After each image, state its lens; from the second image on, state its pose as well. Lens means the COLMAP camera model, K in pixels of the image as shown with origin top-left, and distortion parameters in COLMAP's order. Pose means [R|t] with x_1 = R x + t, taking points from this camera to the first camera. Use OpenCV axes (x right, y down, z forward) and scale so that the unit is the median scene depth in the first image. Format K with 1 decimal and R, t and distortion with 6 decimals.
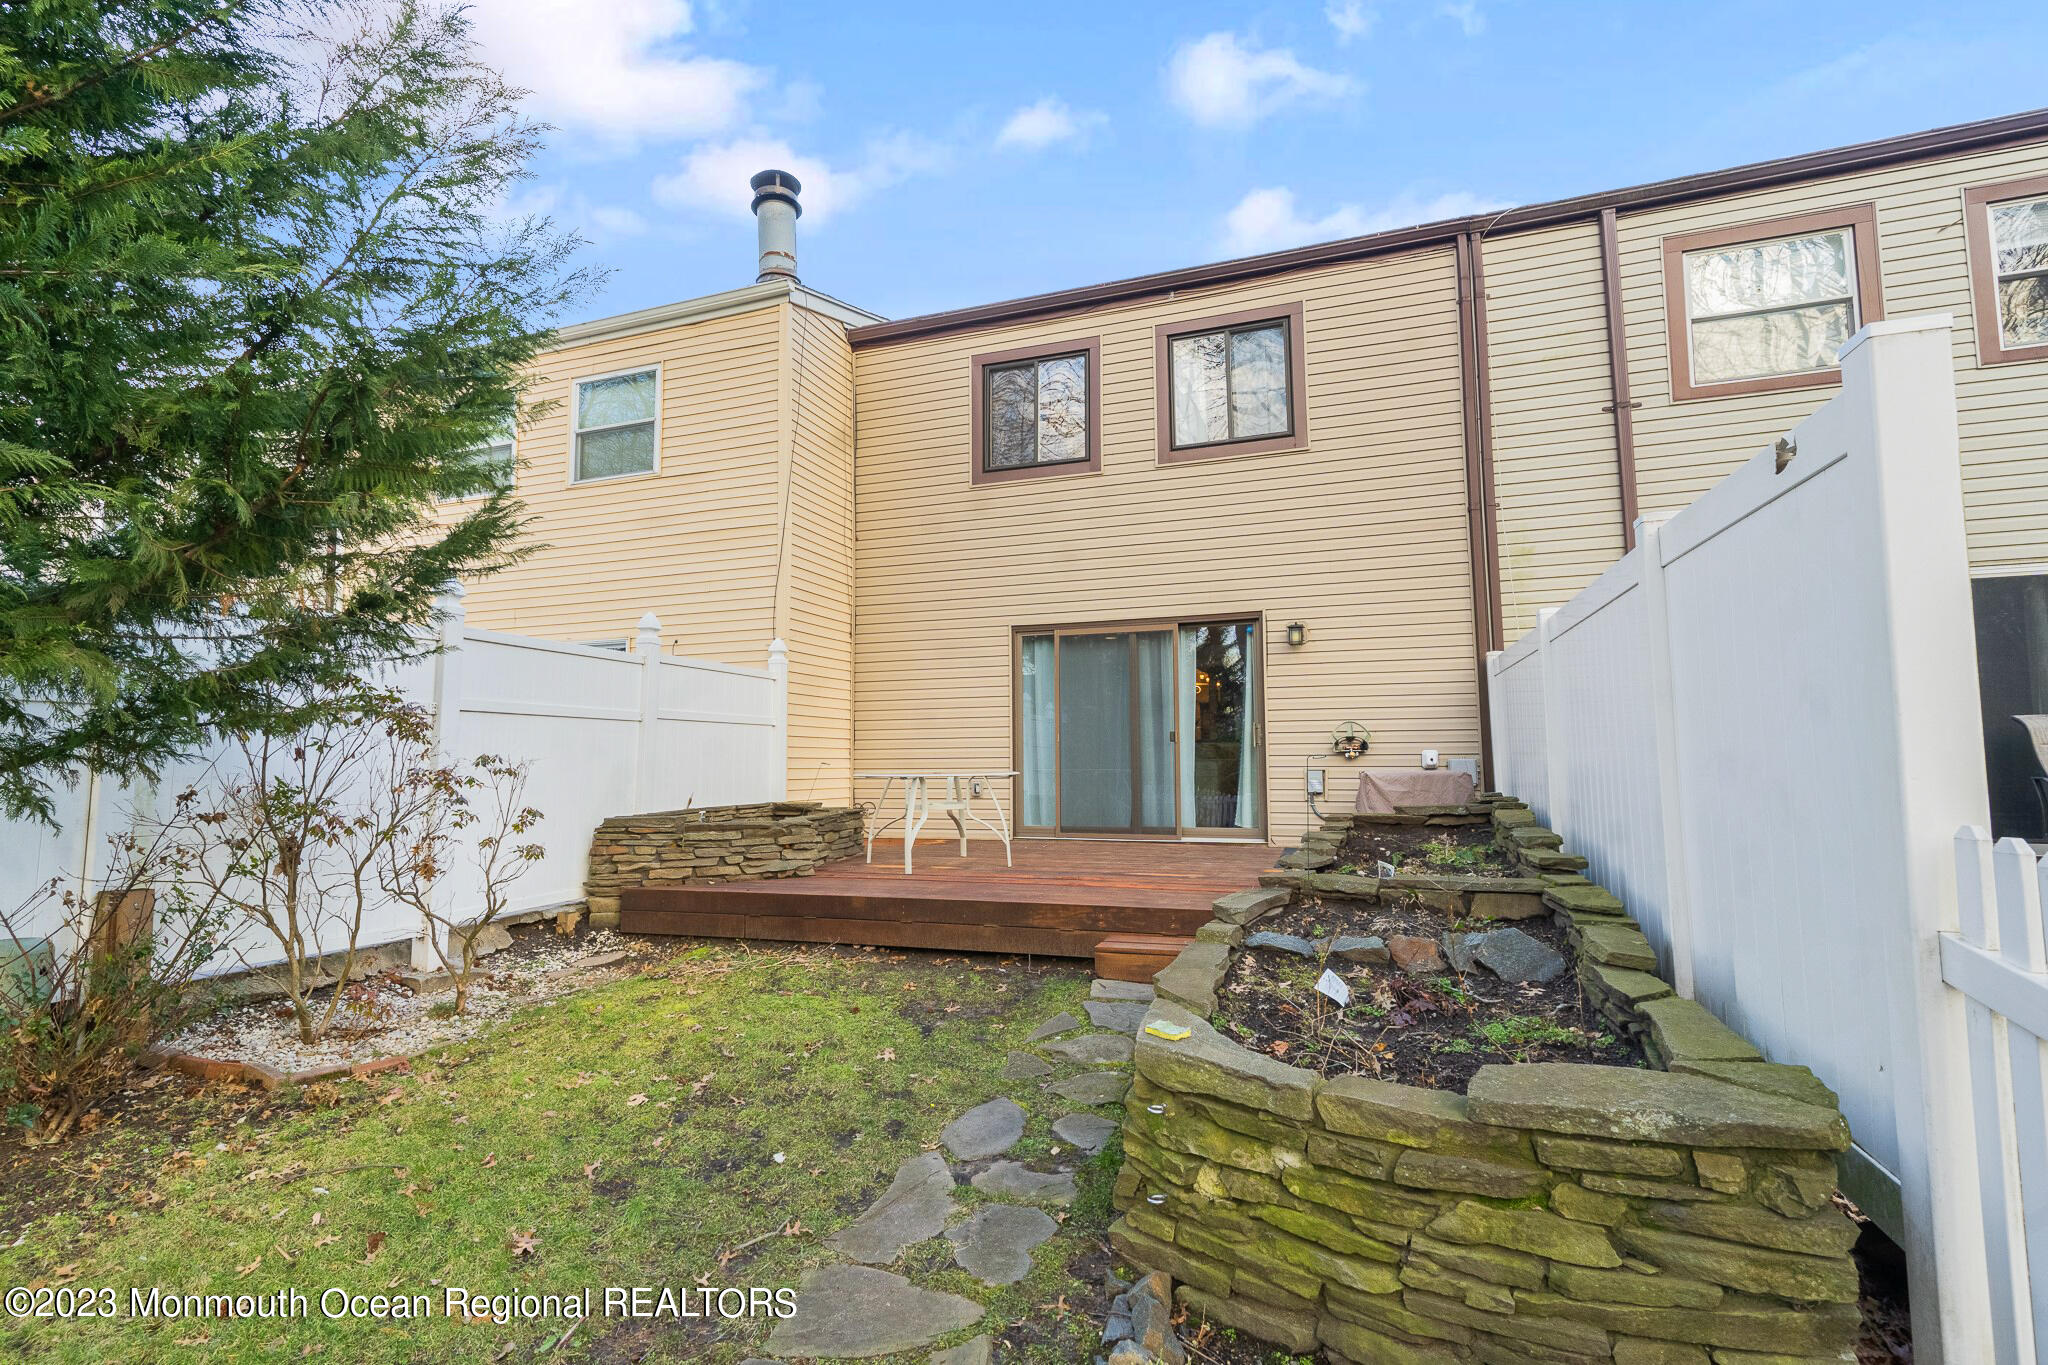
lens RADIAL K [[965.2, 0, 1023.0], [0, 965.2, 681.1], [0, 0, 1]] dist [0.004050, -0.001036]
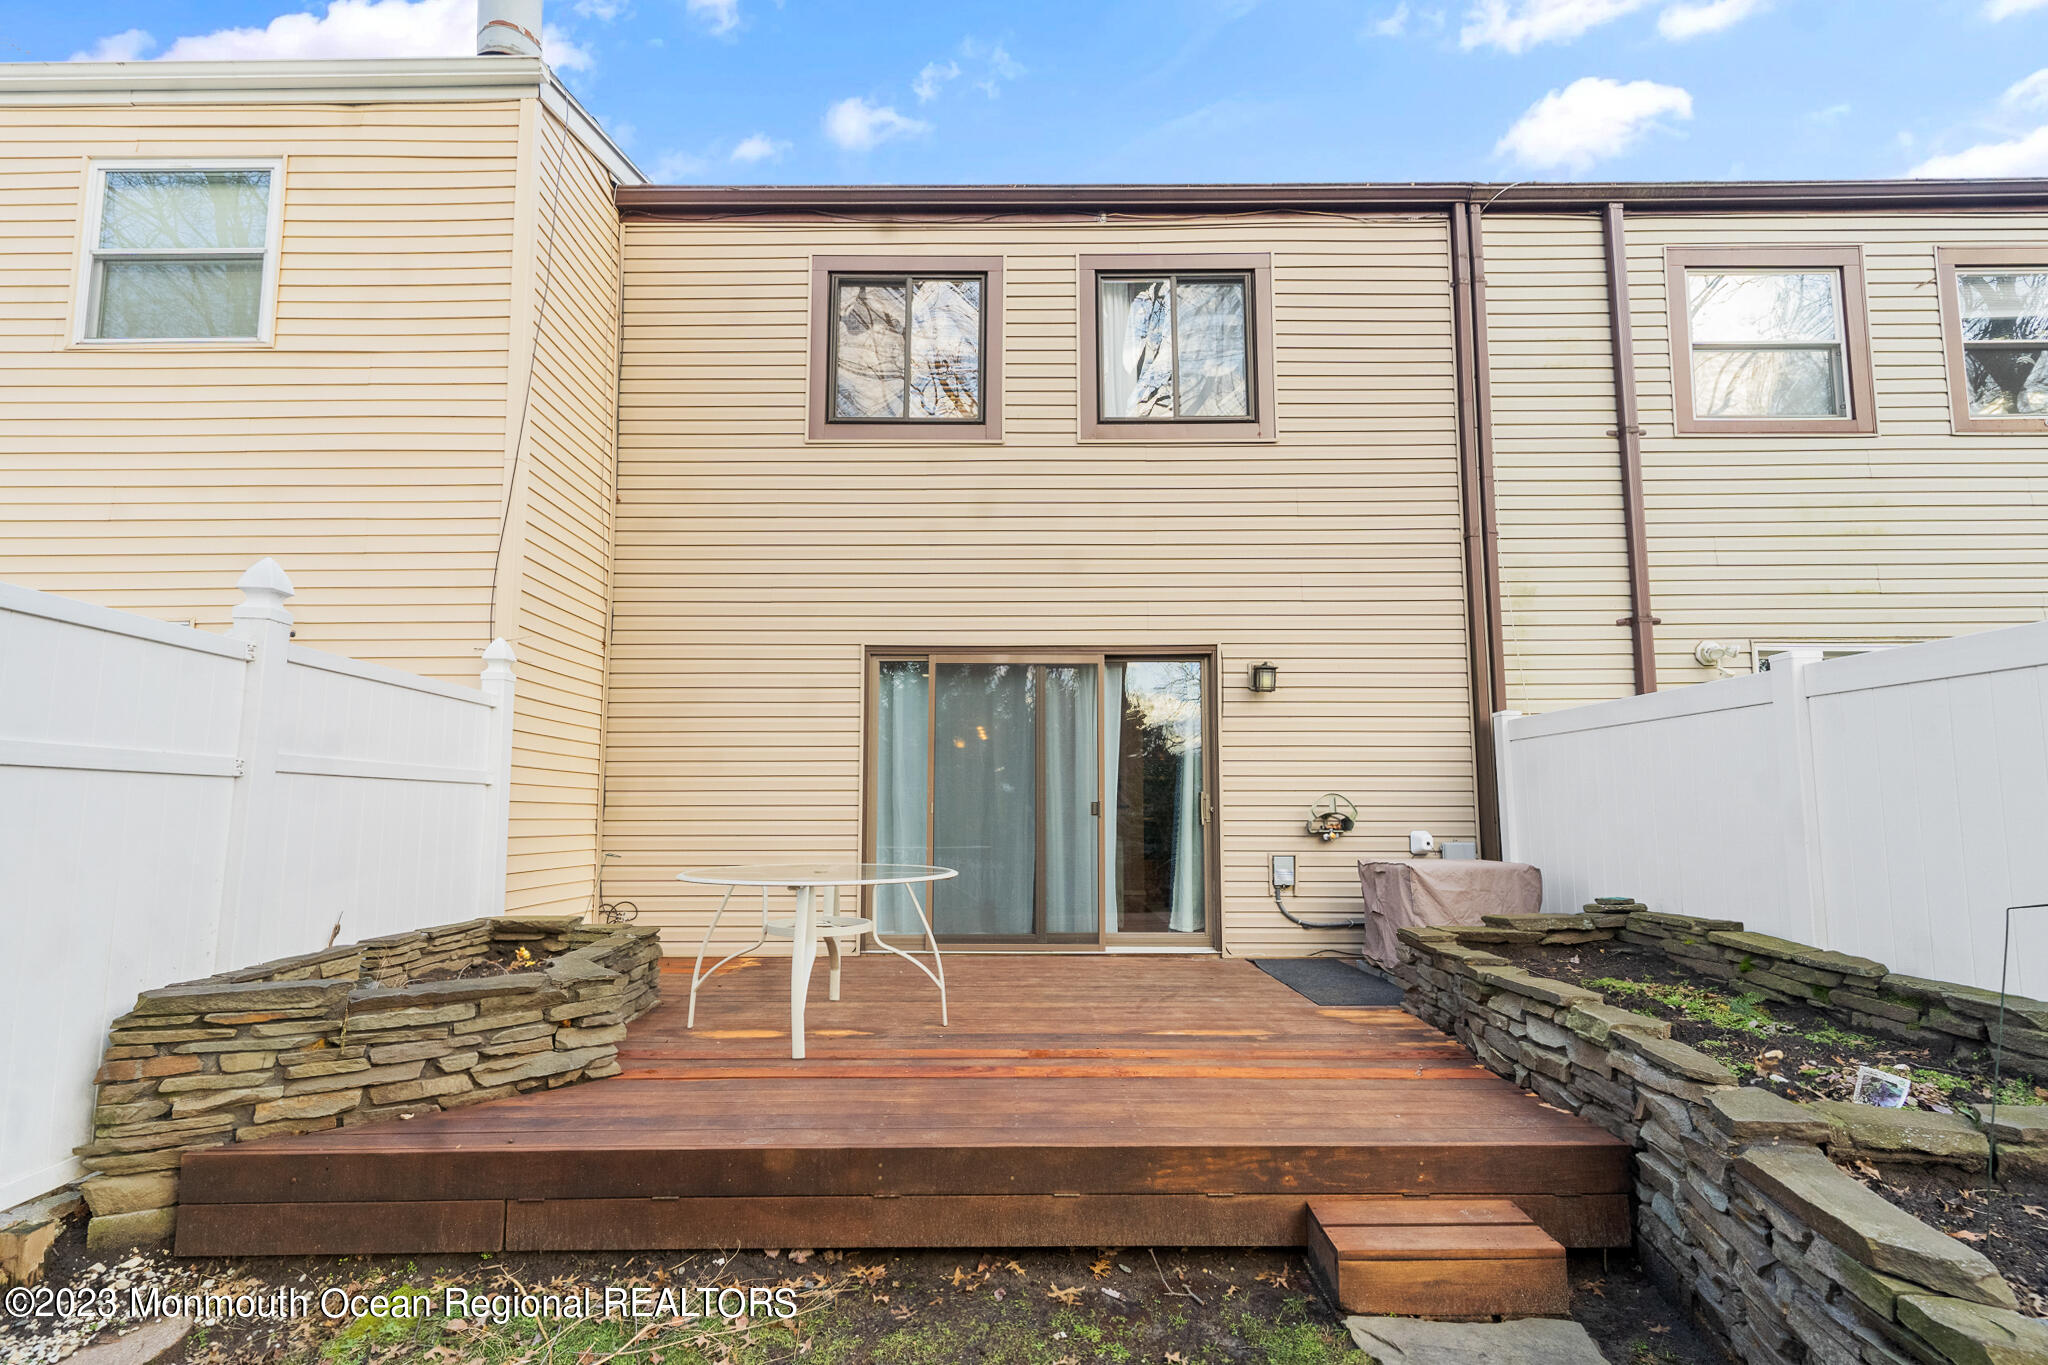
lens RADIAL K [[965.2, 0, 1000.0], [0, 965.2, 716.3], [0, 0, 1]] dist [0.004050, -0.001036]
pose [[0.941496, 0.040952, 0.334527, -0.173514], [-0.035713, 0.999124, -0.021798, 0.006486], [-0.335127, 0.008575, 0.942134, 0.359456]]
